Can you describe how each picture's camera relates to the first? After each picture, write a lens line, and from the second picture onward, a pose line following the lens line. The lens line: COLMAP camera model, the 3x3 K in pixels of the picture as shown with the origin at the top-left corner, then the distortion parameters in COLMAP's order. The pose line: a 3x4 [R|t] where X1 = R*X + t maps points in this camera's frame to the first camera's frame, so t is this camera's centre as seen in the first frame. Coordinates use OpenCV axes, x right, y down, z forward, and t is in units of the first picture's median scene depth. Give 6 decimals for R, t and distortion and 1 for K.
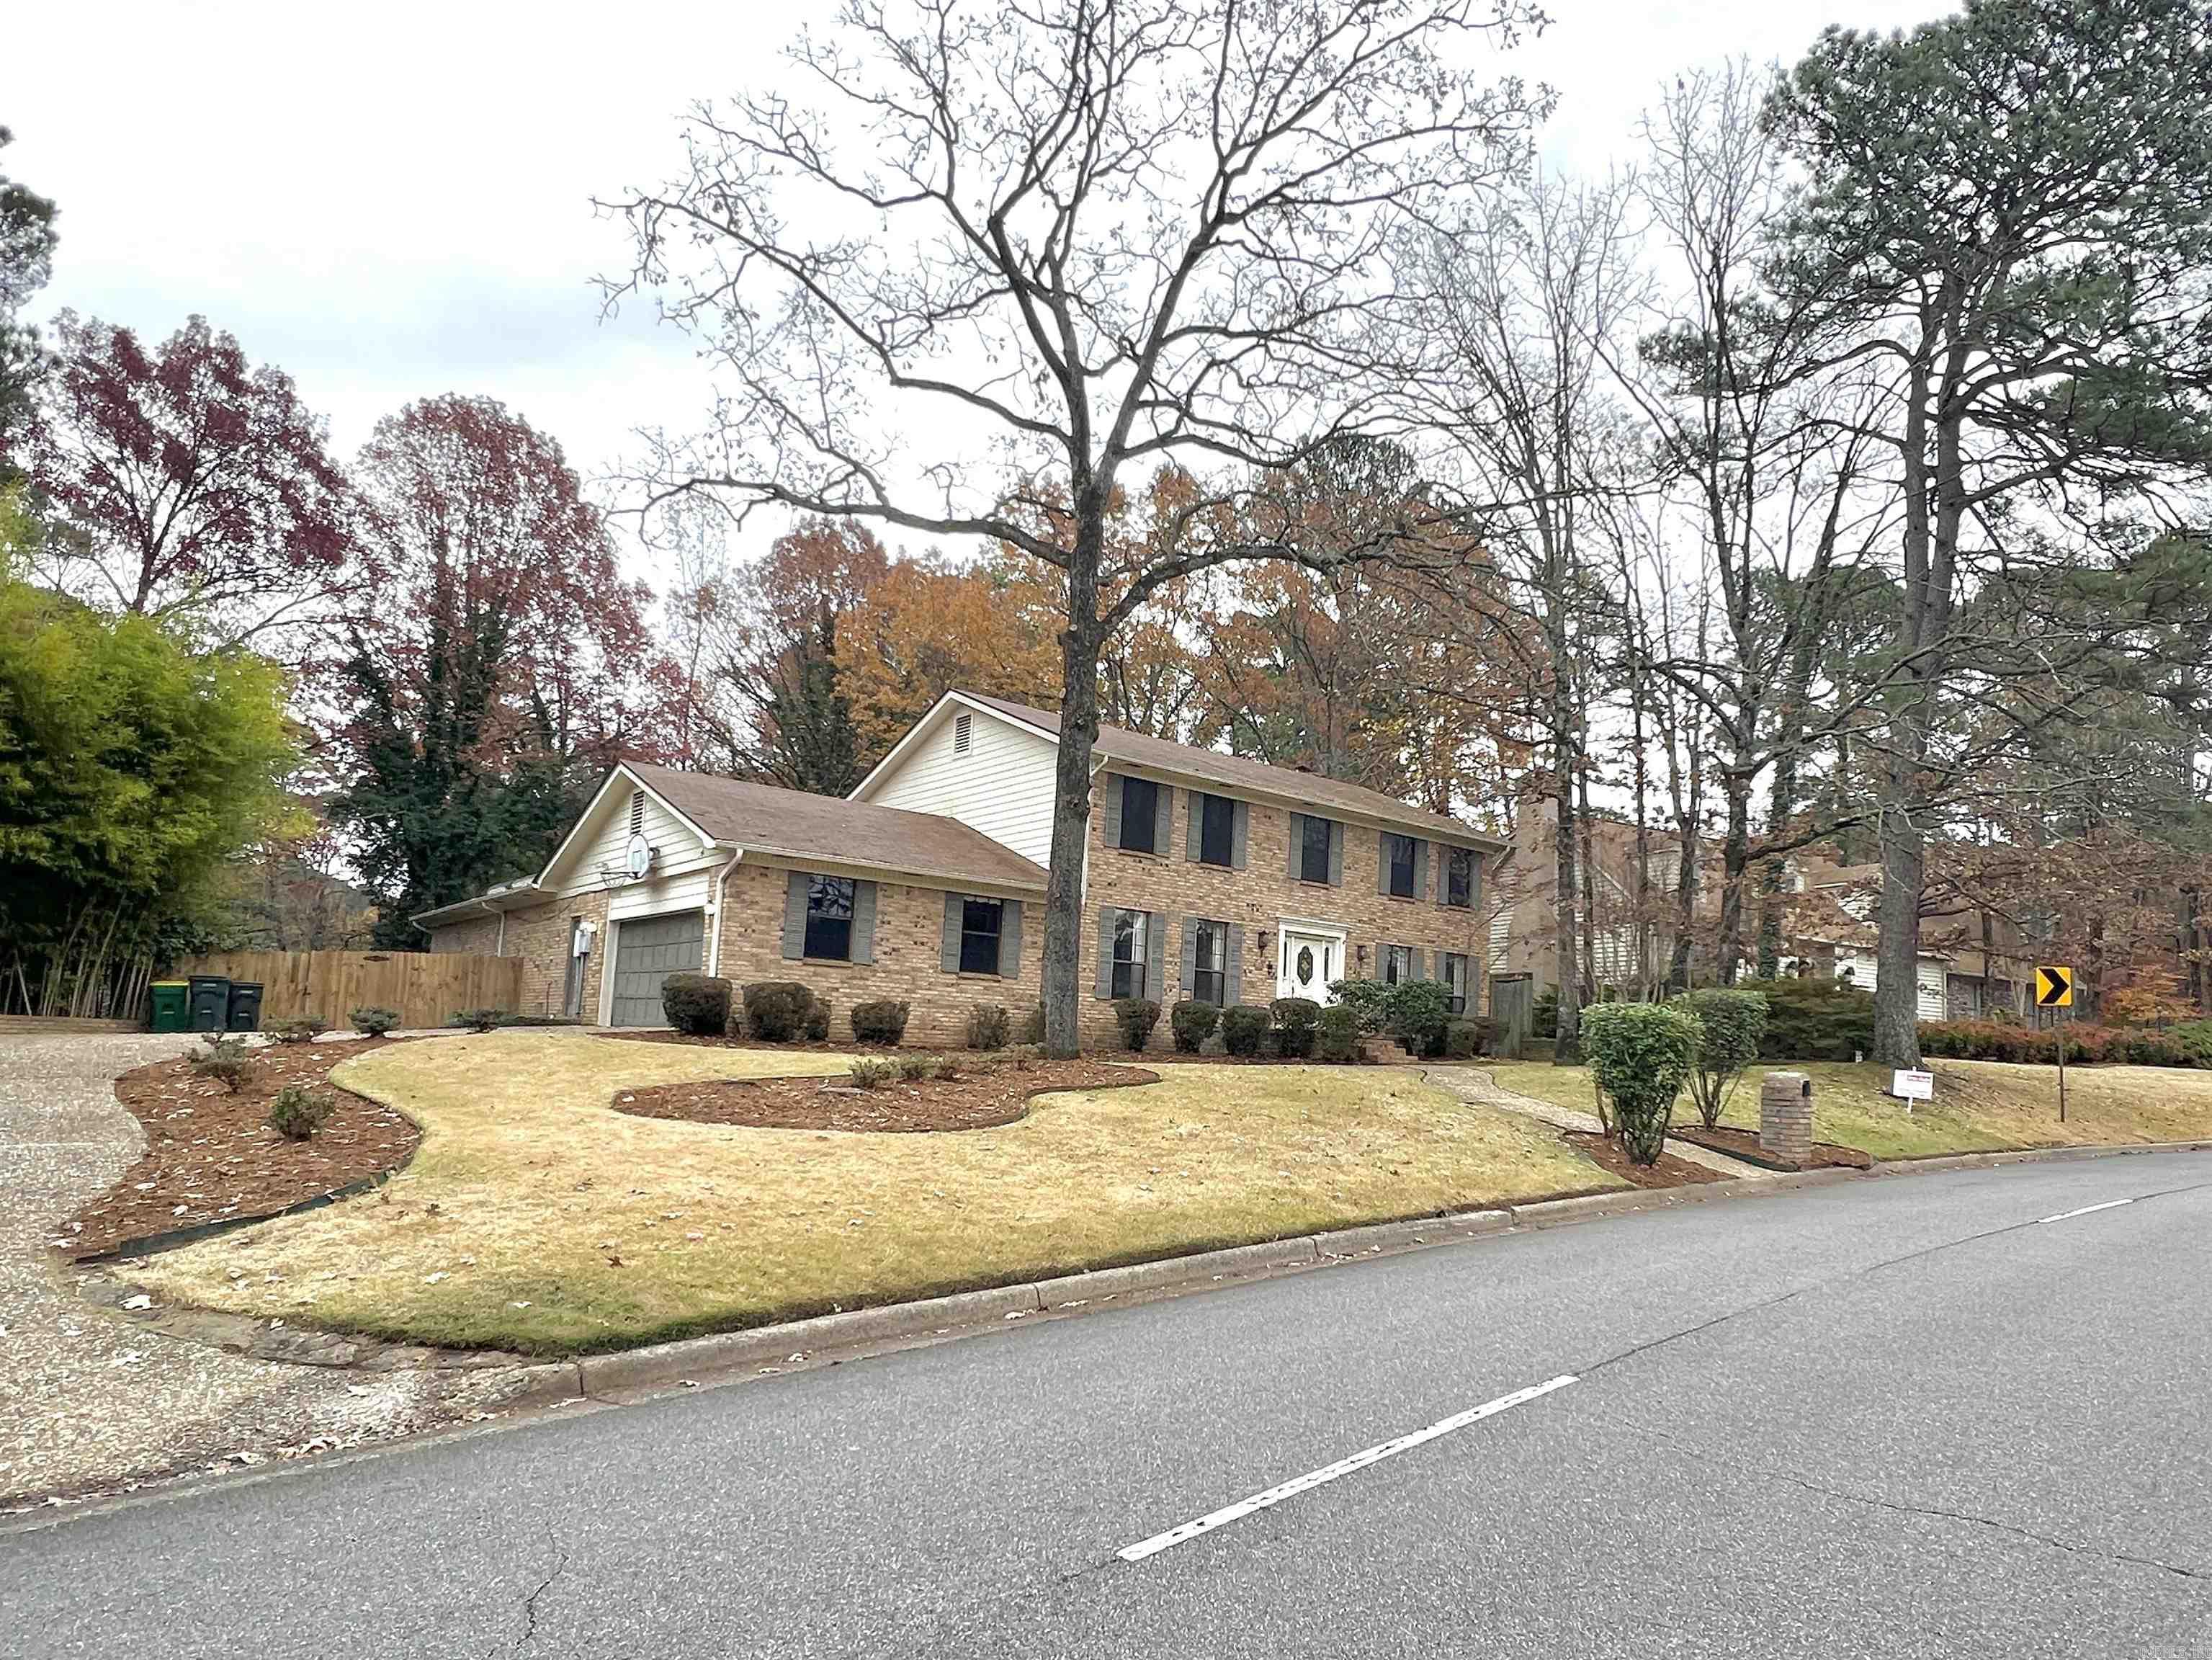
lens RADIAL K [[1389.5, 0, 1276.6], [0, 1389.5, 924.1], [0, 0, 1]] dist [0.005024, -0.009855]
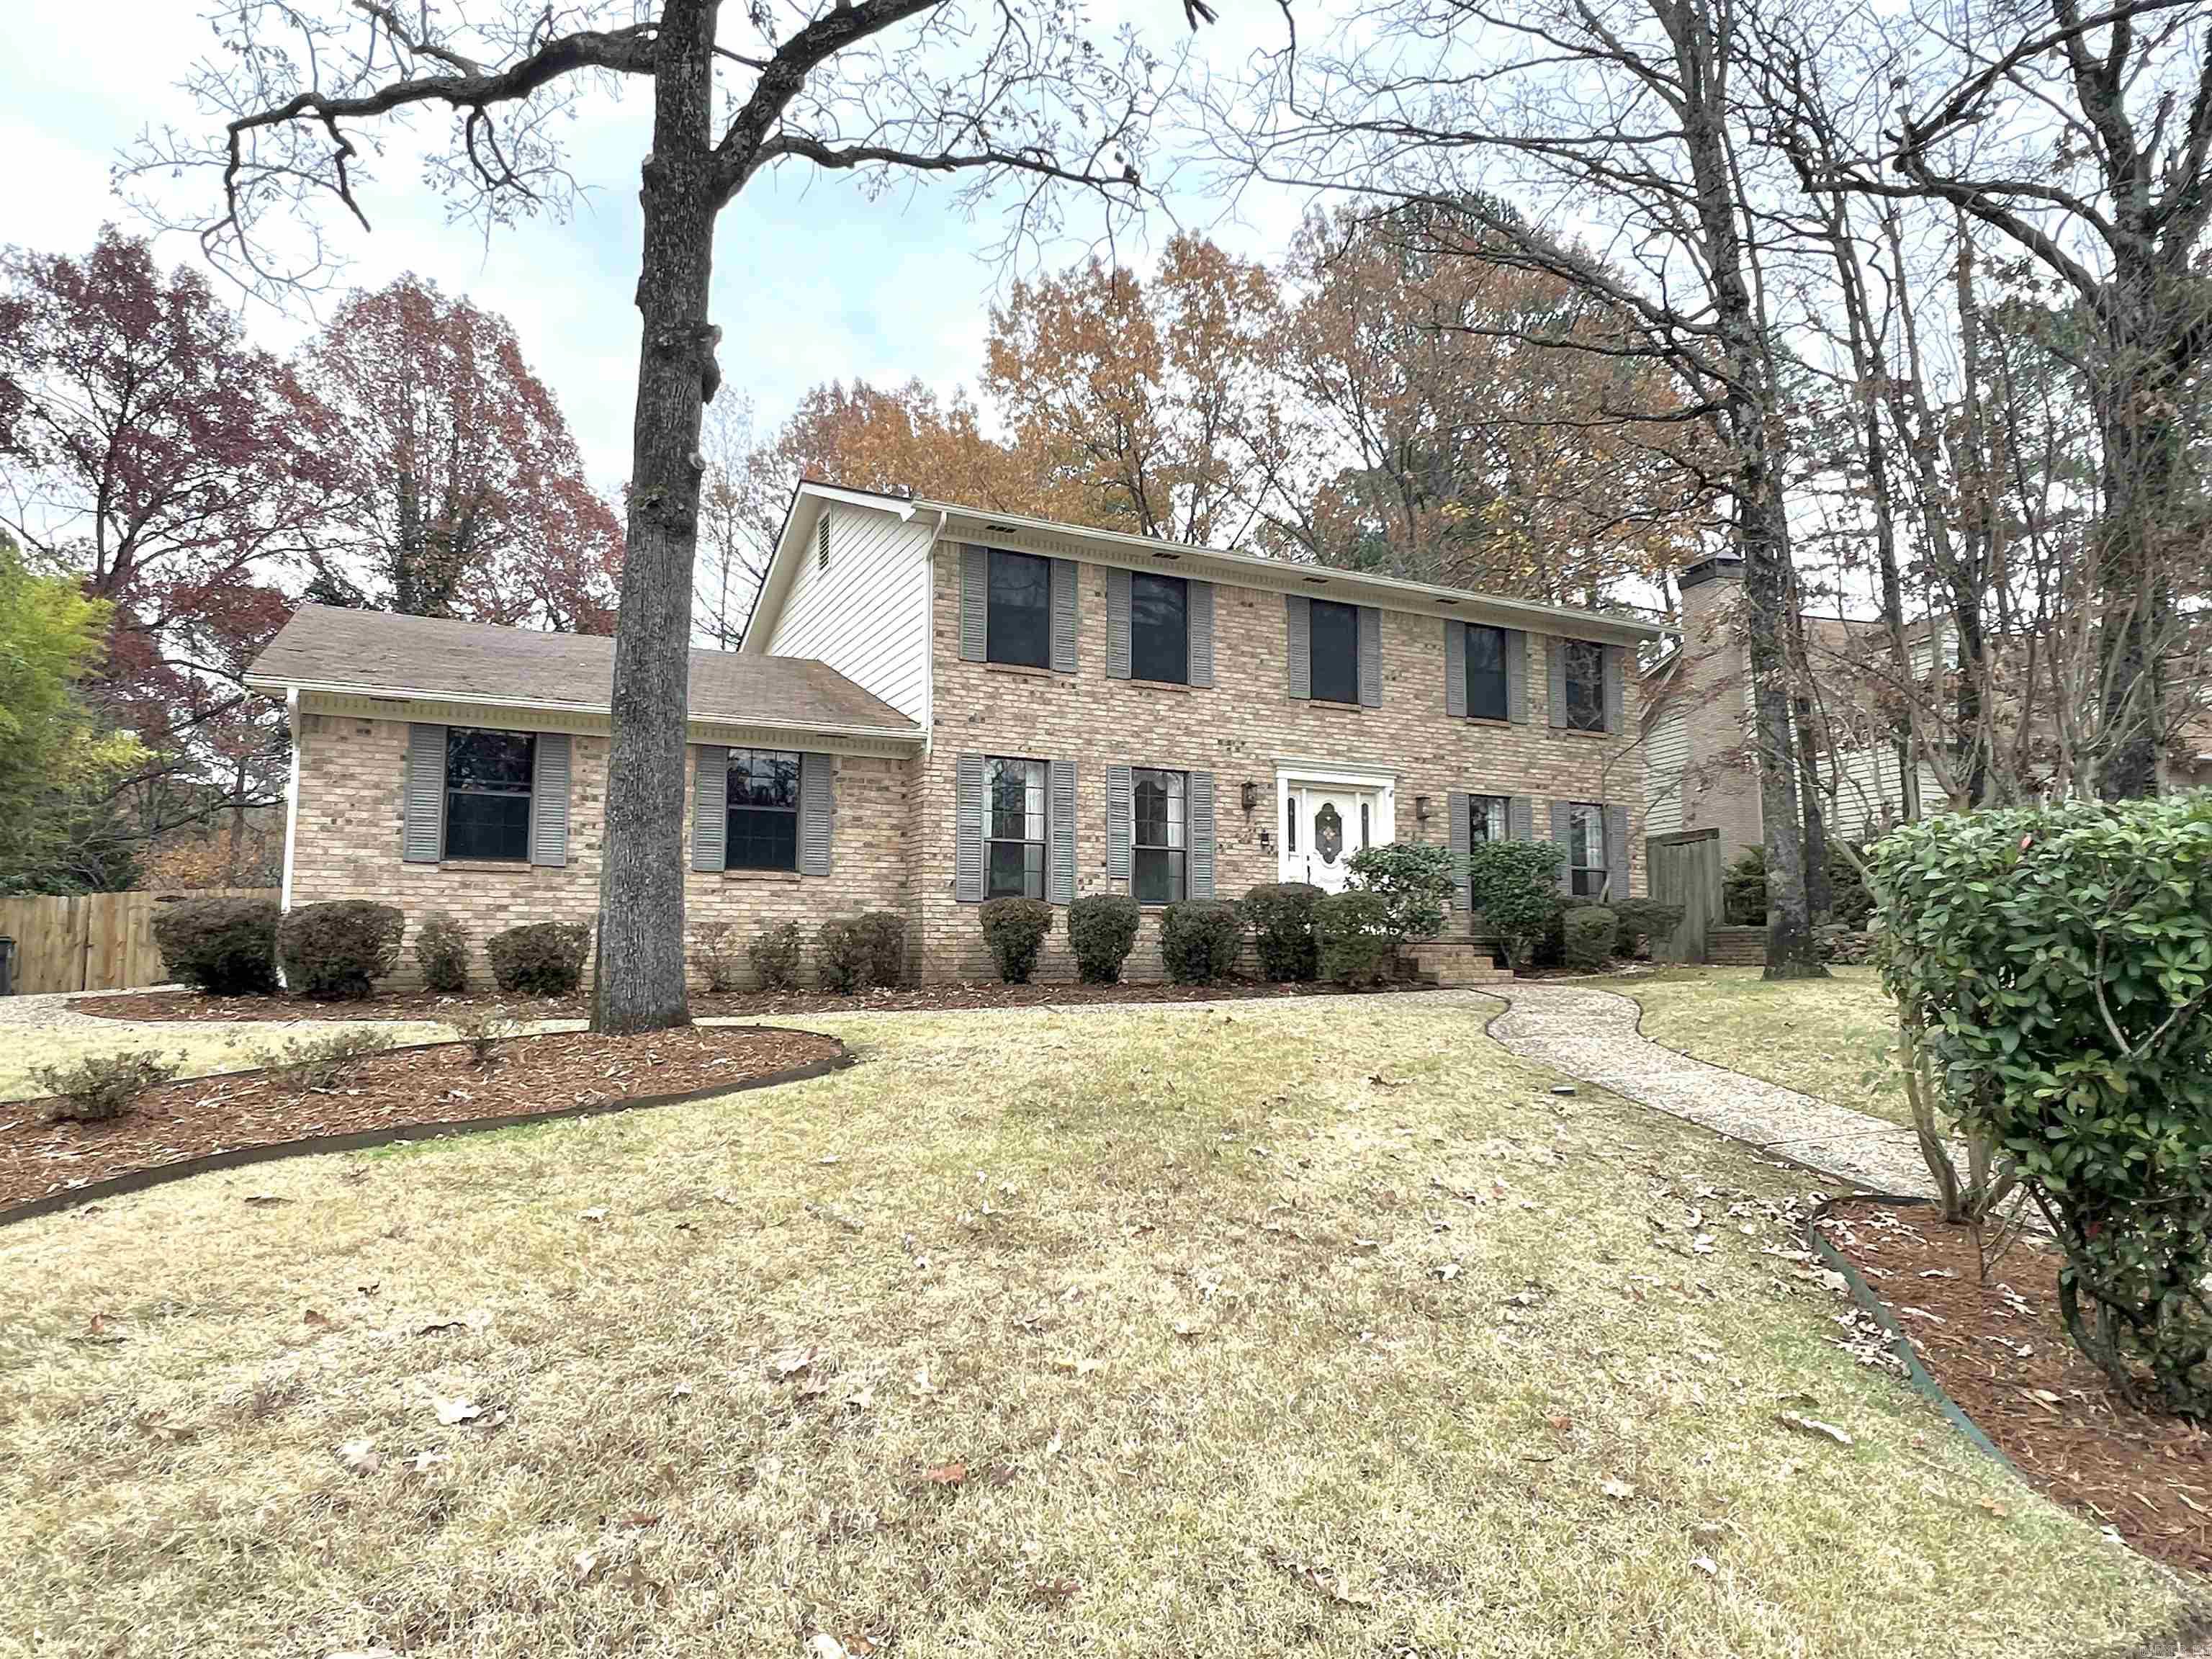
lens RADIAL K [[1308.6, 0, 1097.7], [0, 1308.6, 831.1], [0, 0, 1]] dist [0.002383, -0.003399]
pose [[0.962603, -0.067159, -0.262460, 0.092521], [0.066855, 0.997712, -0.010099, 0.033970], [0.262538, -0.007826, 0.964890, 0.469257]]
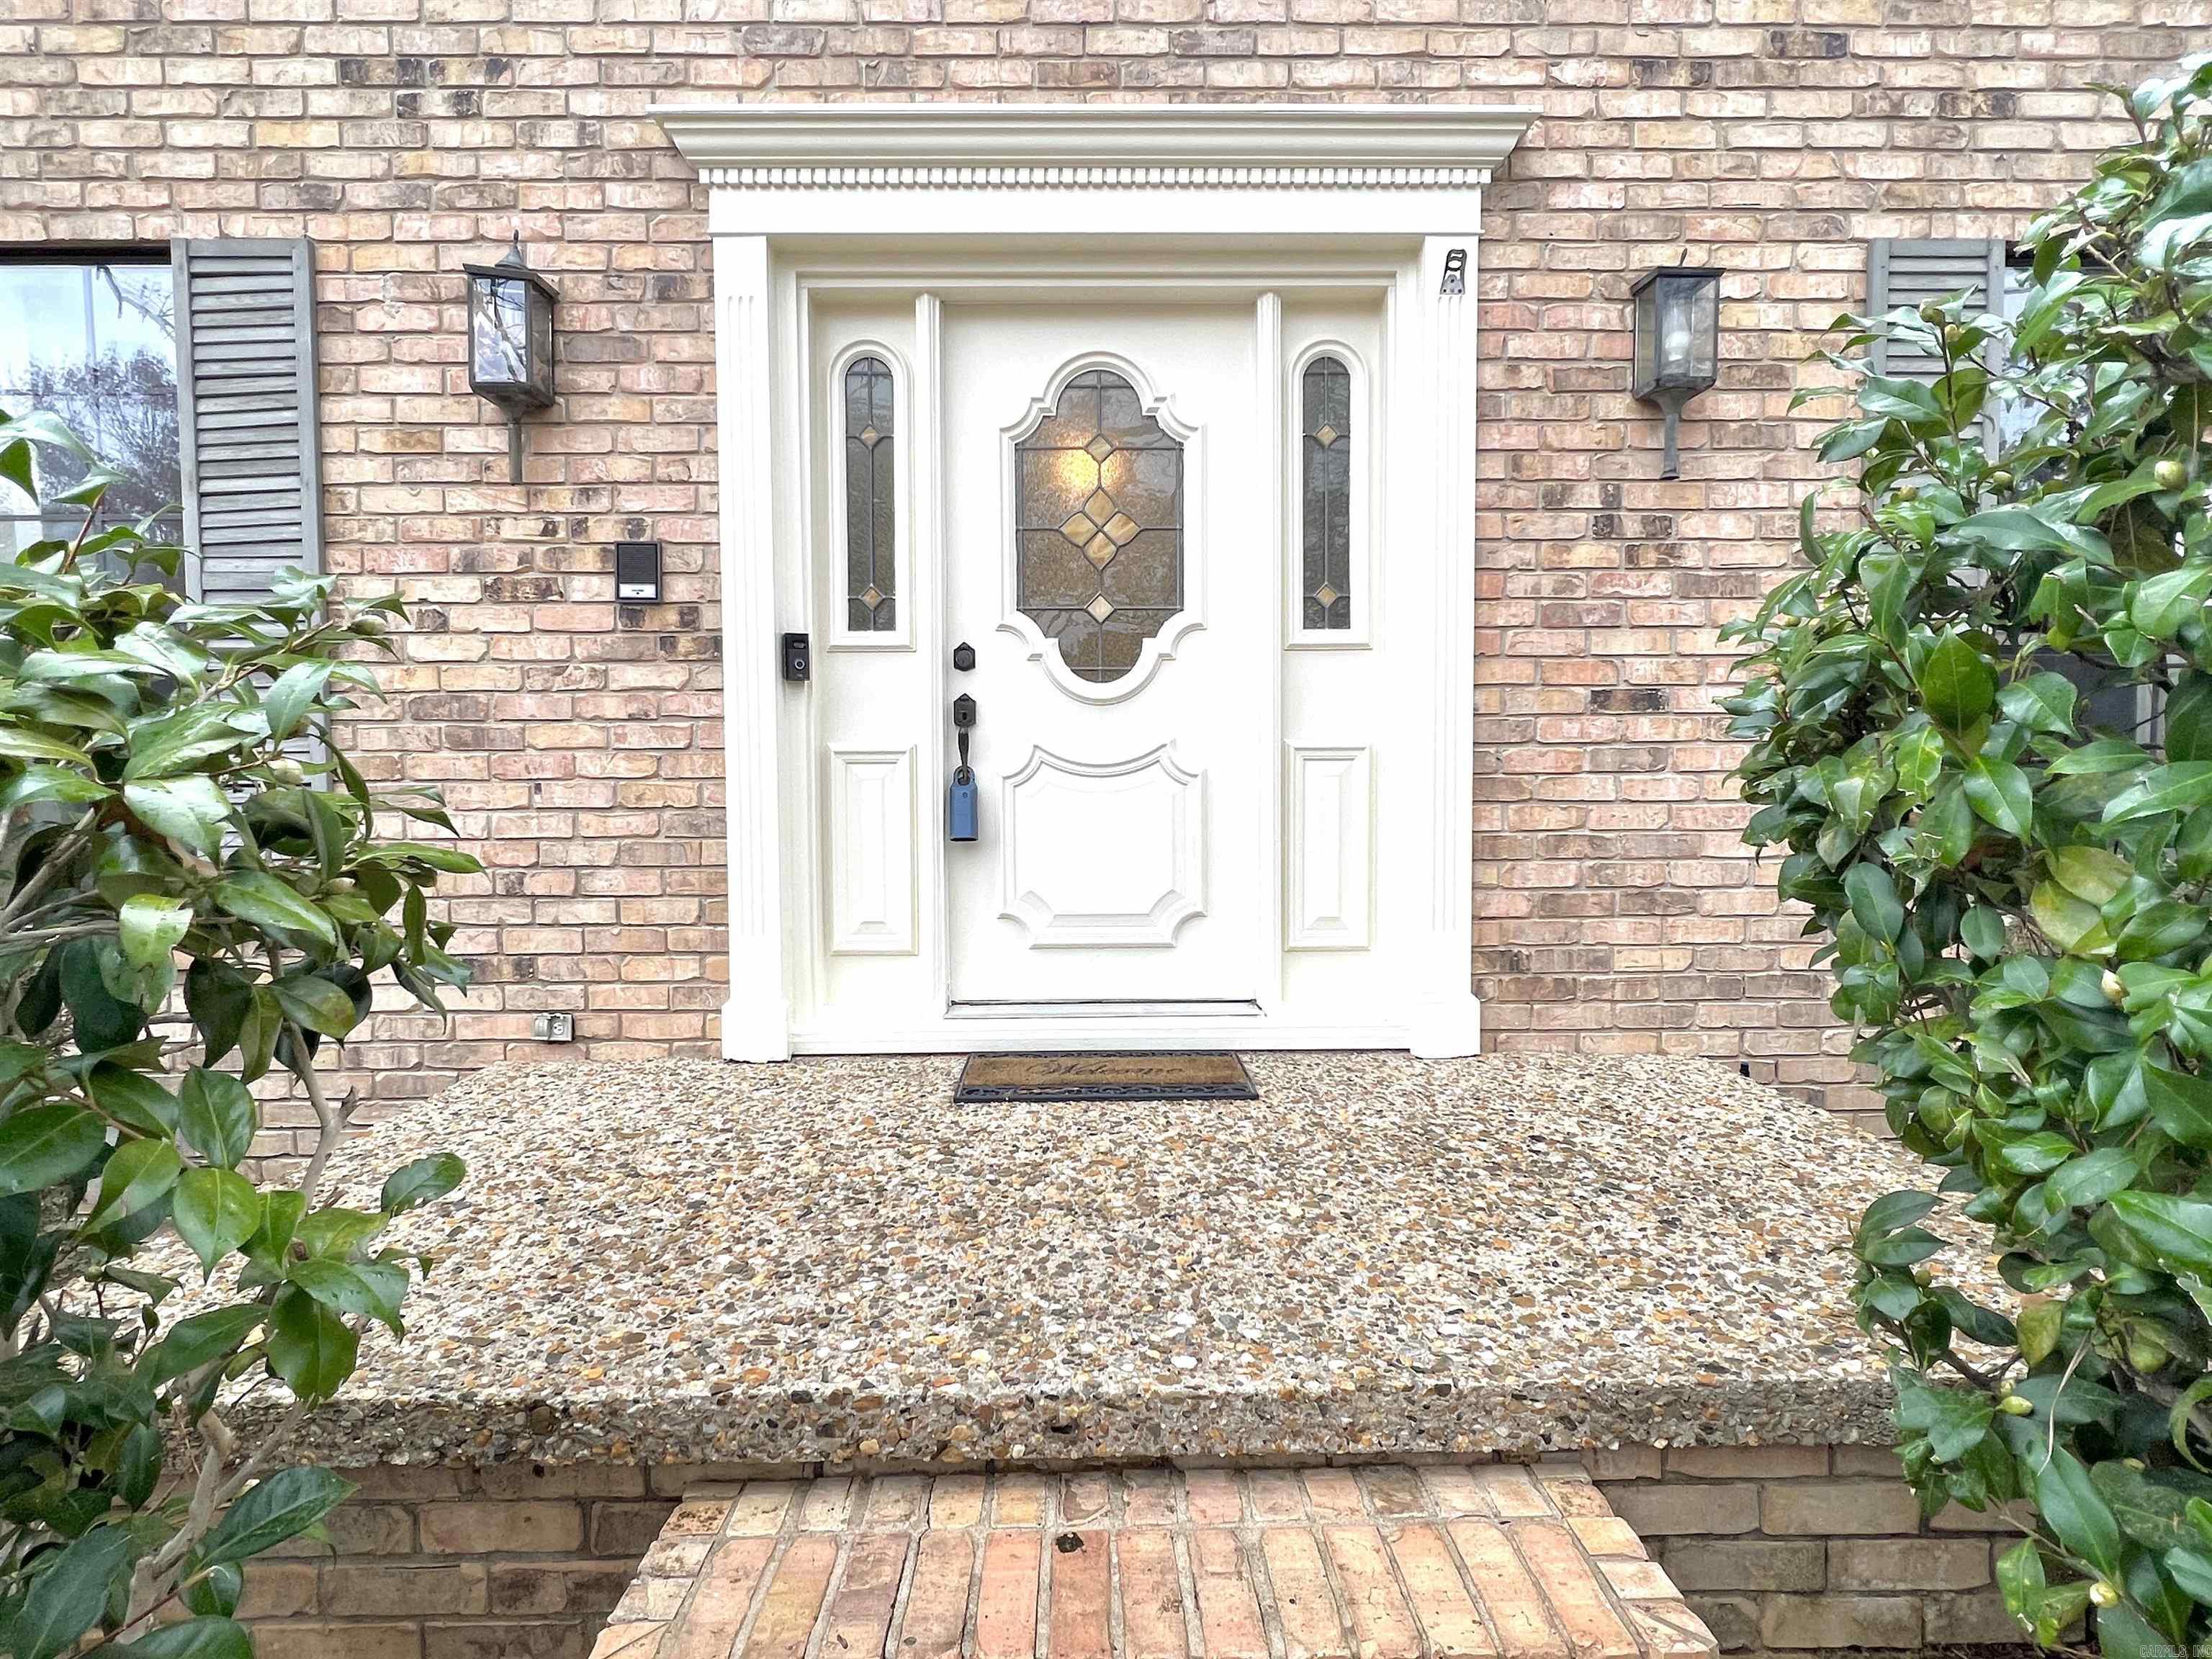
lens RADIAL K [[1389.3, 0, 1101.3], [0, 1389.3, 844.6], [0, 0, 1]] dist [0.005024, -0.009855]
pose [[0.747716, -0.008688, -0.663962, 0.126210], [0.104565, 0.988979, 0.104815, 0.055262], [0.655734, -0.147799, 0.740384, 1.089692]]
